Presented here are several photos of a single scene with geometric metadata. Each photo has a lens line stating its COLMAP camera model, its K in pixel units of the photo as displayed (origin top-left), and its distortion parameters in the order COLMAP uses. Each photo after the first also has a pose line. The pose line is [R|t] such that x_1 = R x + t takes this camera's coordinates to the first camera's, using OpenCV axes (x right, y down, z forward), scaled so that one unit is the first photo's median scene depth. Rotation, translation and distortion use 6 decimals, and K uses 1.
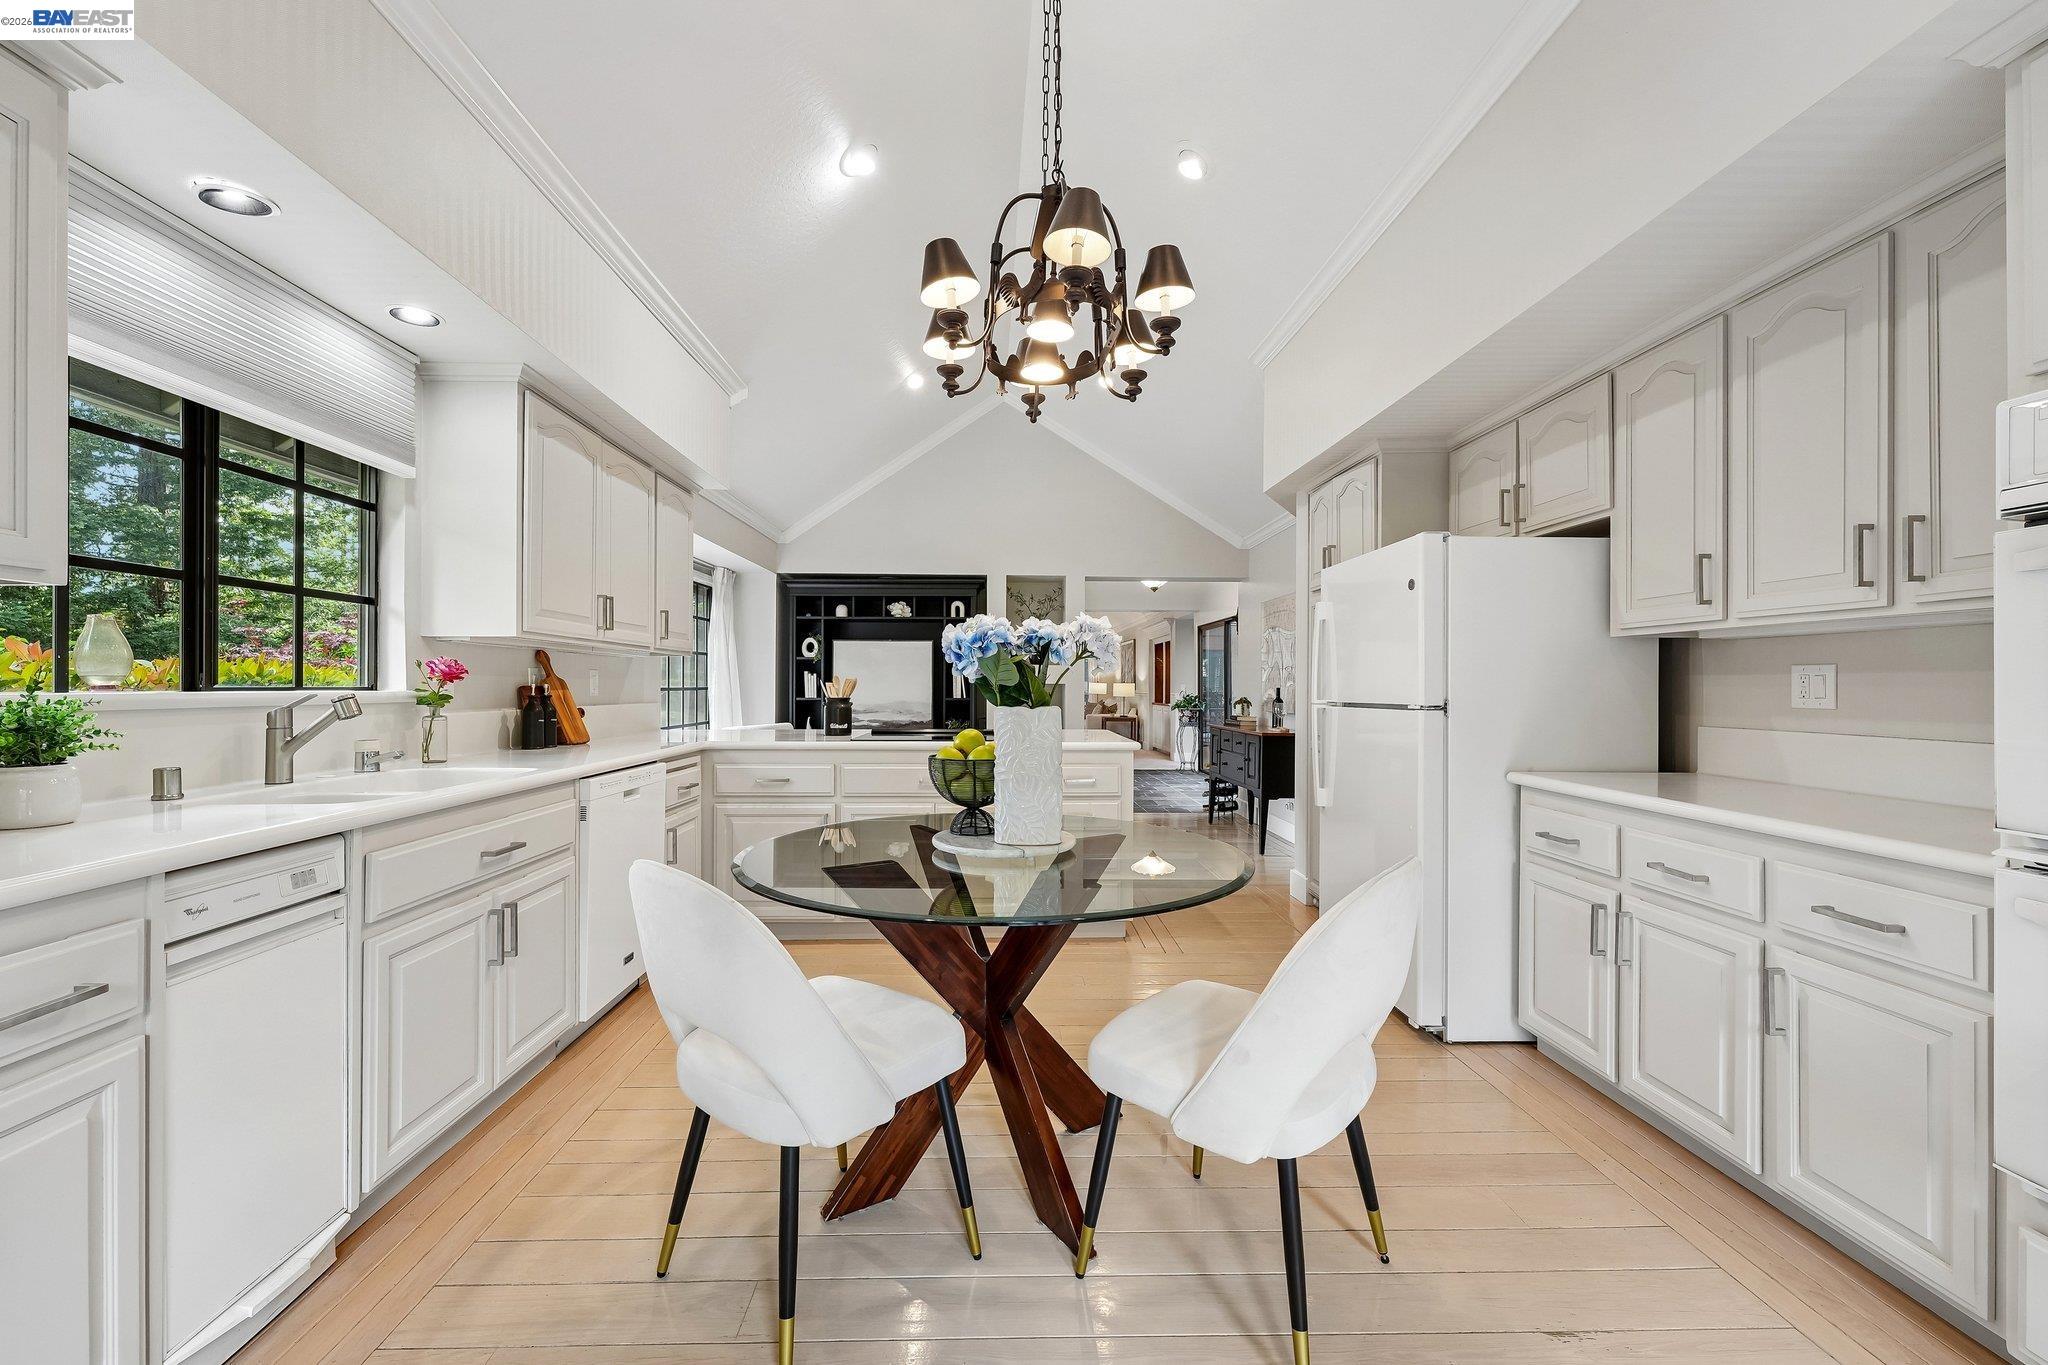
lens RADIAL K [[827.9, 0, 1024.0], [0, 827.9, 682.5], [0, 0, 1]] dist [0.001614, 0.000033]
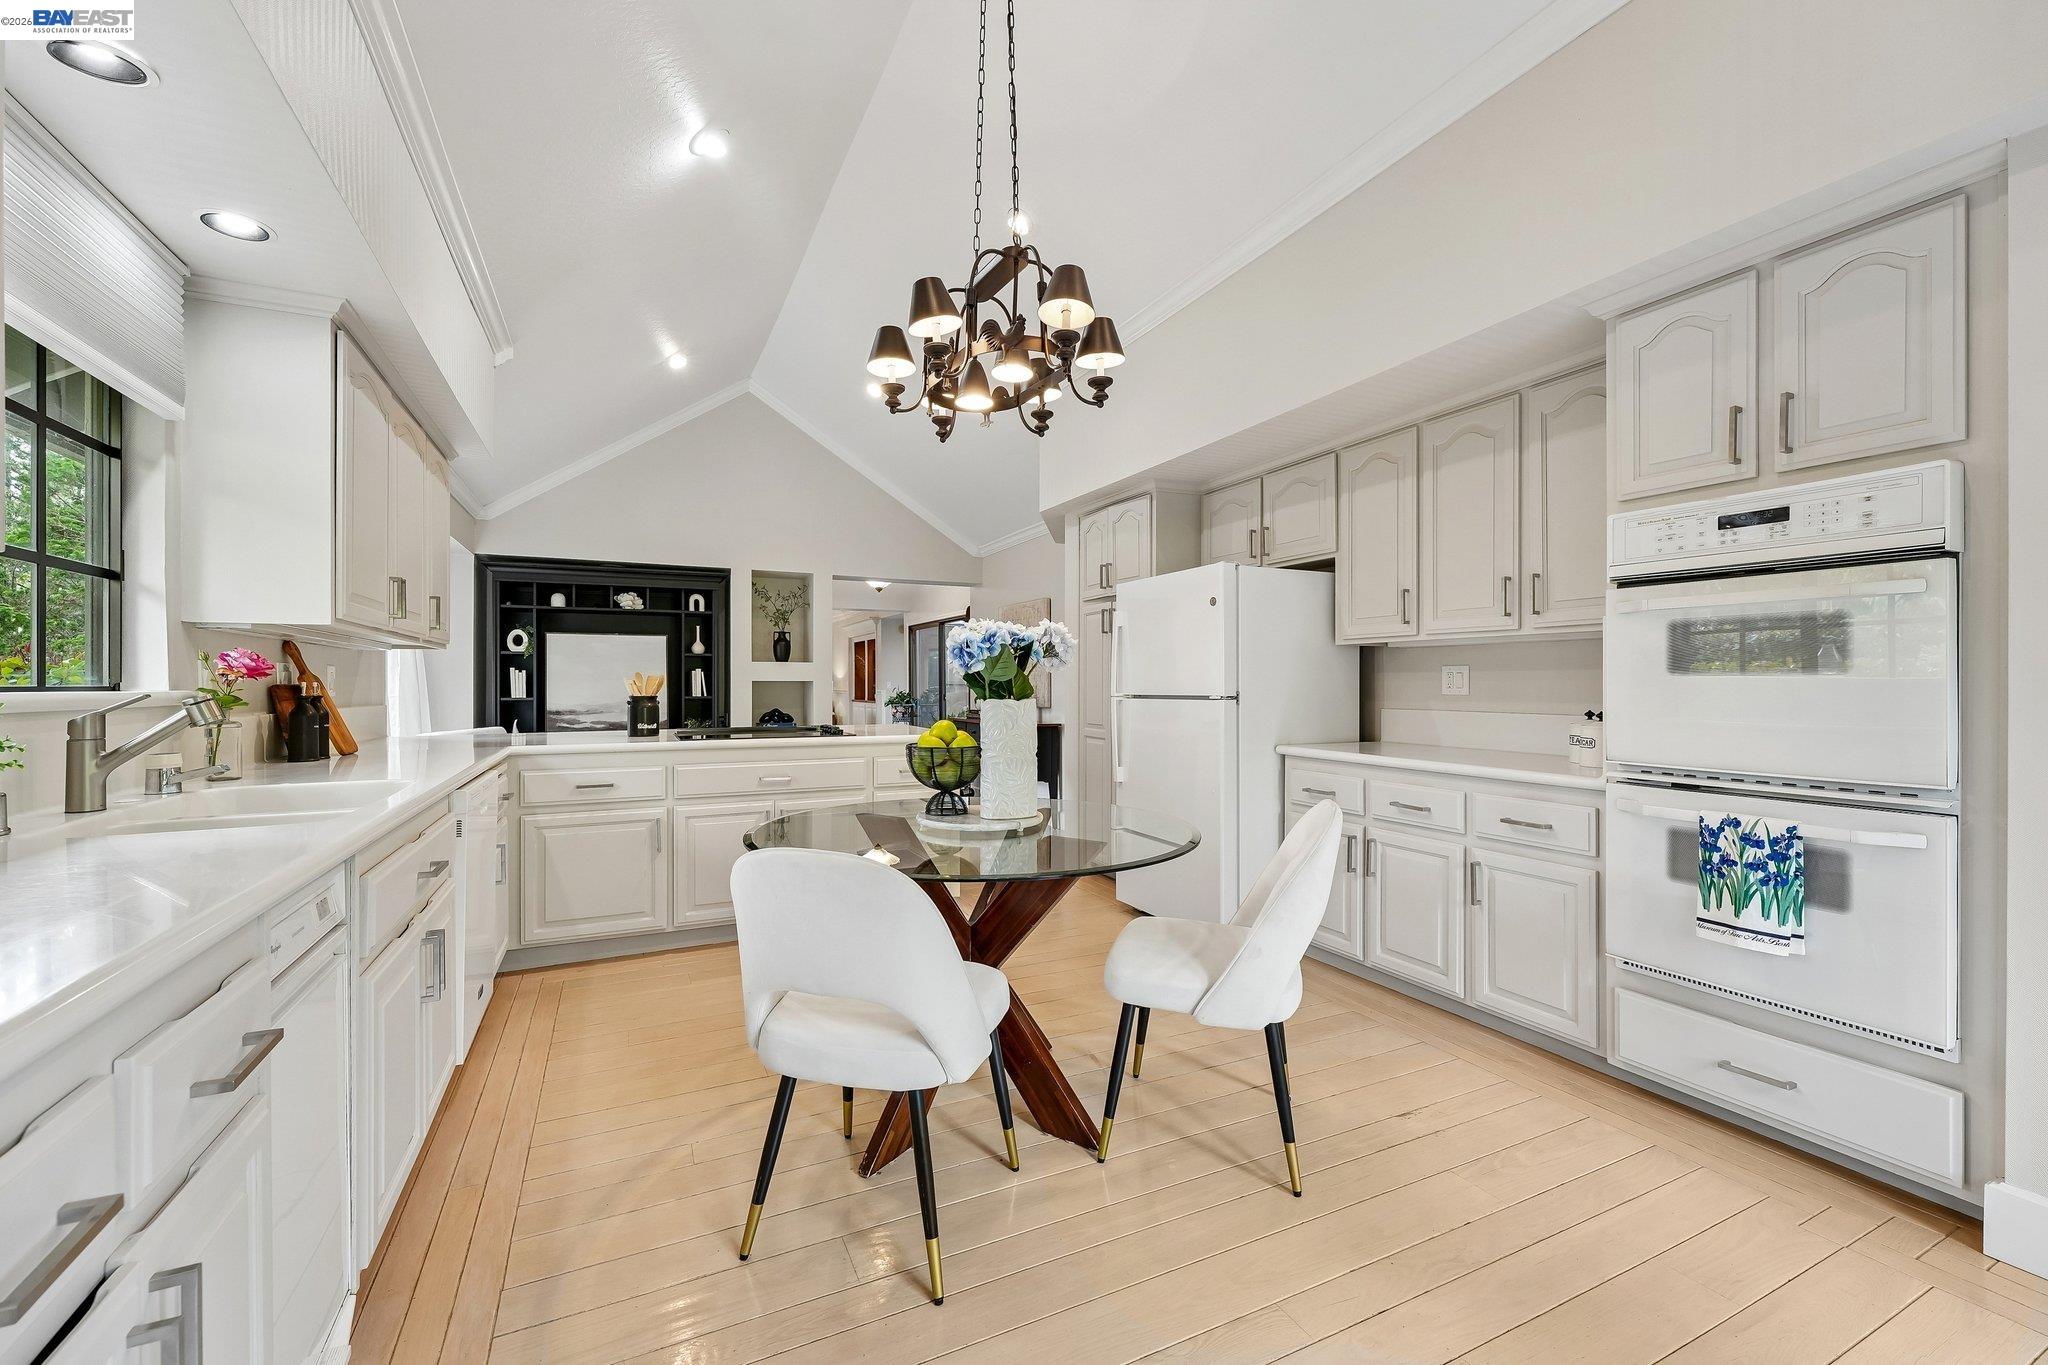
lens RADIAL K [[820.4, 0, 1024.0], [0, 820.4, 682.5], [0, 0, 1]] dist [0.002778, 0.000180]
pose [[0.914334, -0.003933, 0.404941, -0.315130], [0.002689, 0.999990, 0.003640, 0.001259], [-0.404951, -0.002239, 0.914336, -0.038680]]
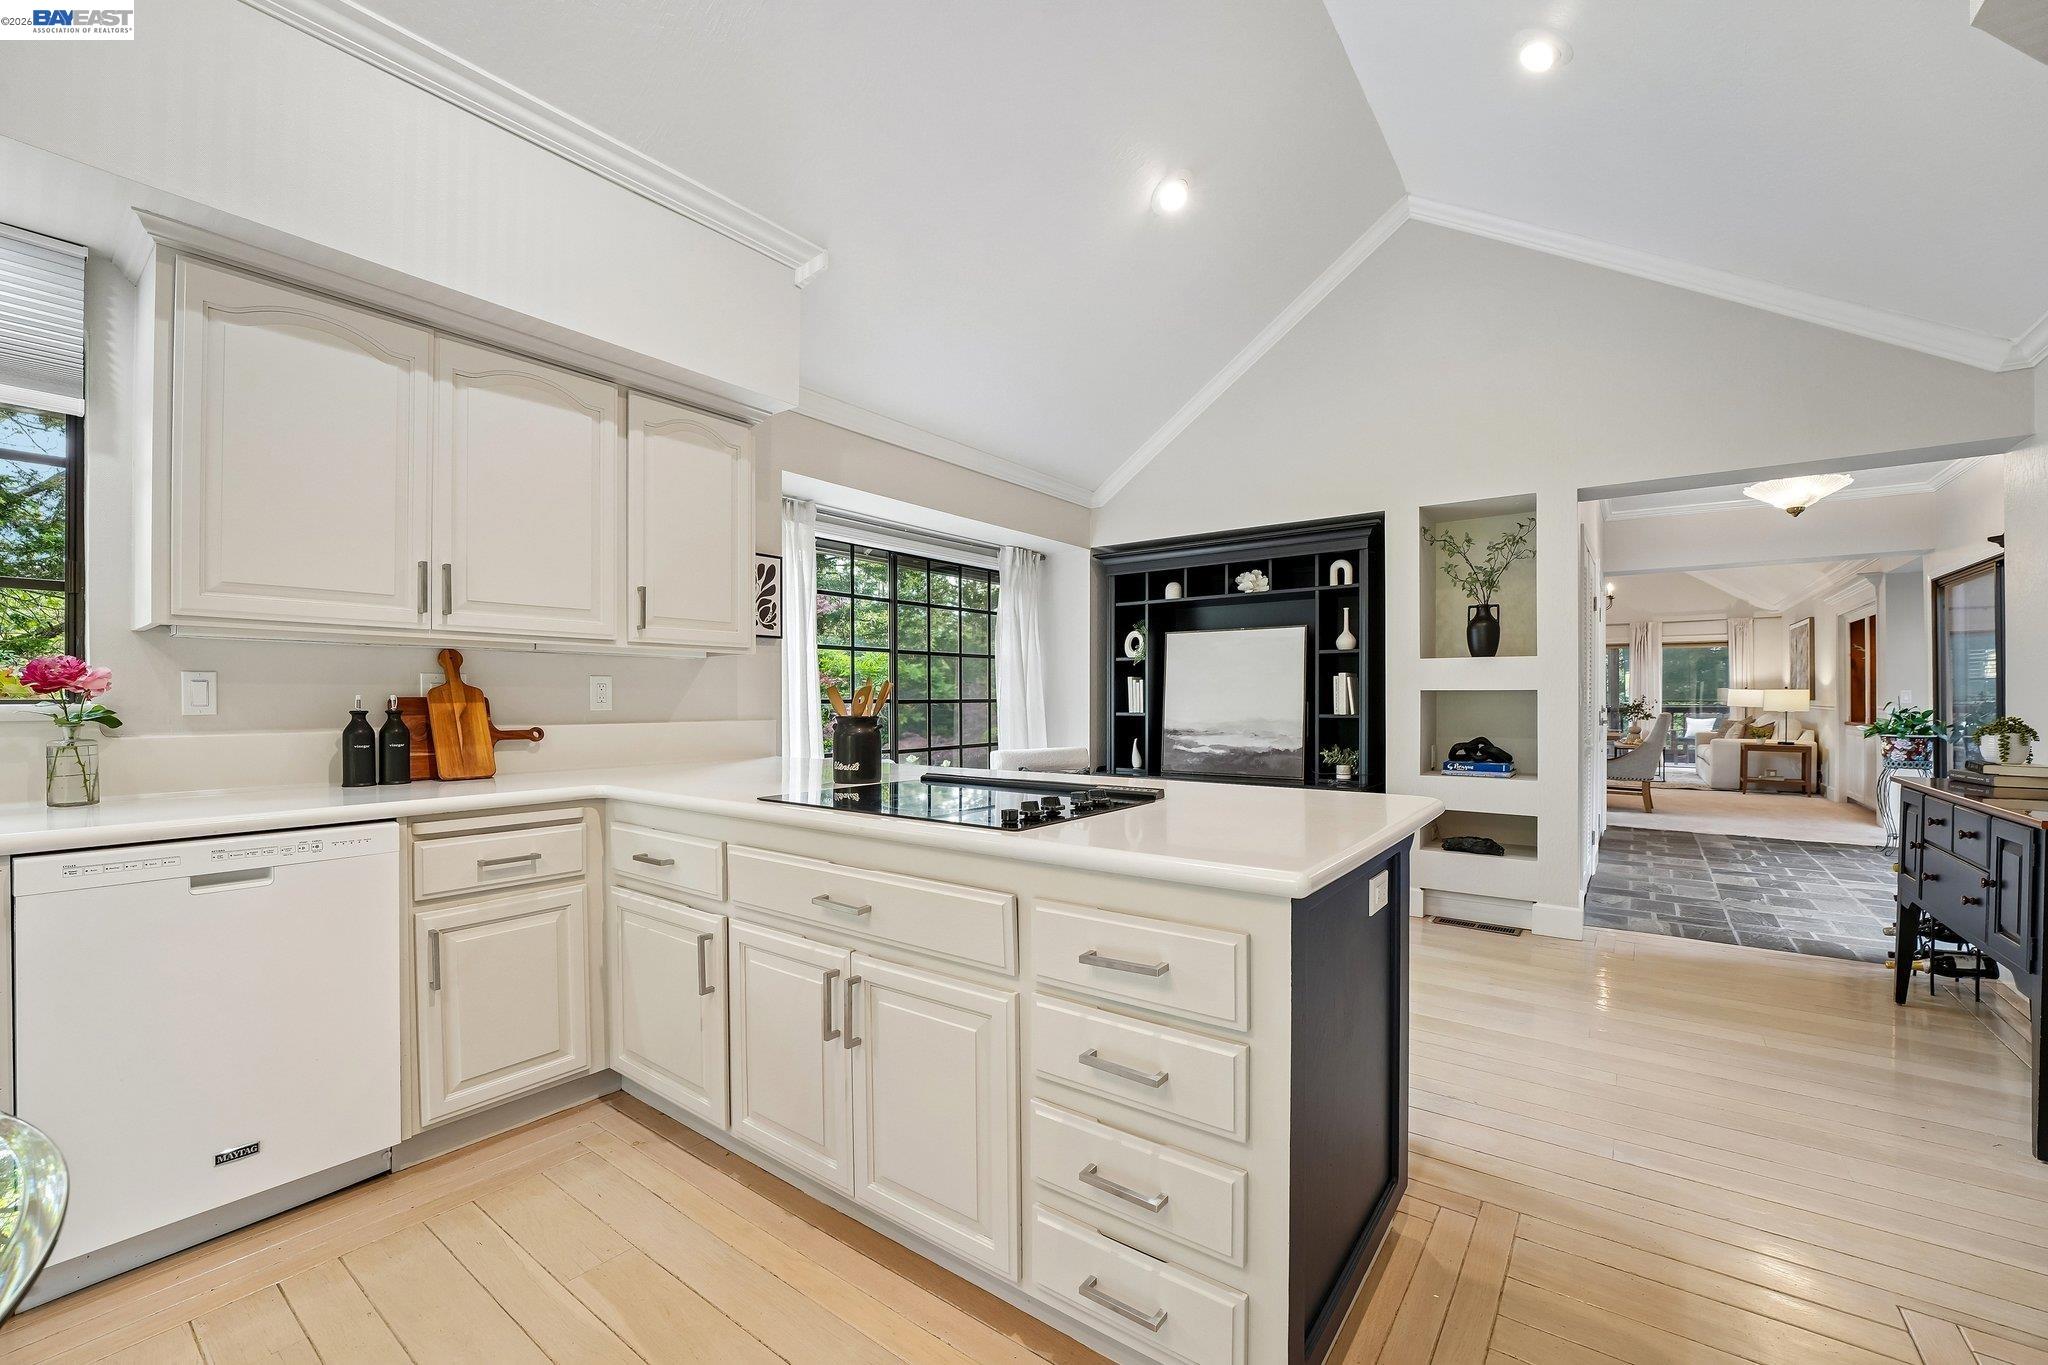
lens RADIAL K [[835.2, 0, 1025.4], [0, 835.2, 695.6], [0, 0, 1]] dist [-0.018507, 0.000184]
pose [[0.780158, -0.007045, -0.625542, 0.341386], [0.007934, 0.999968, -0.001367, 0.009603], [0.625532, -0.003897, 0.780189, 0.943361]]
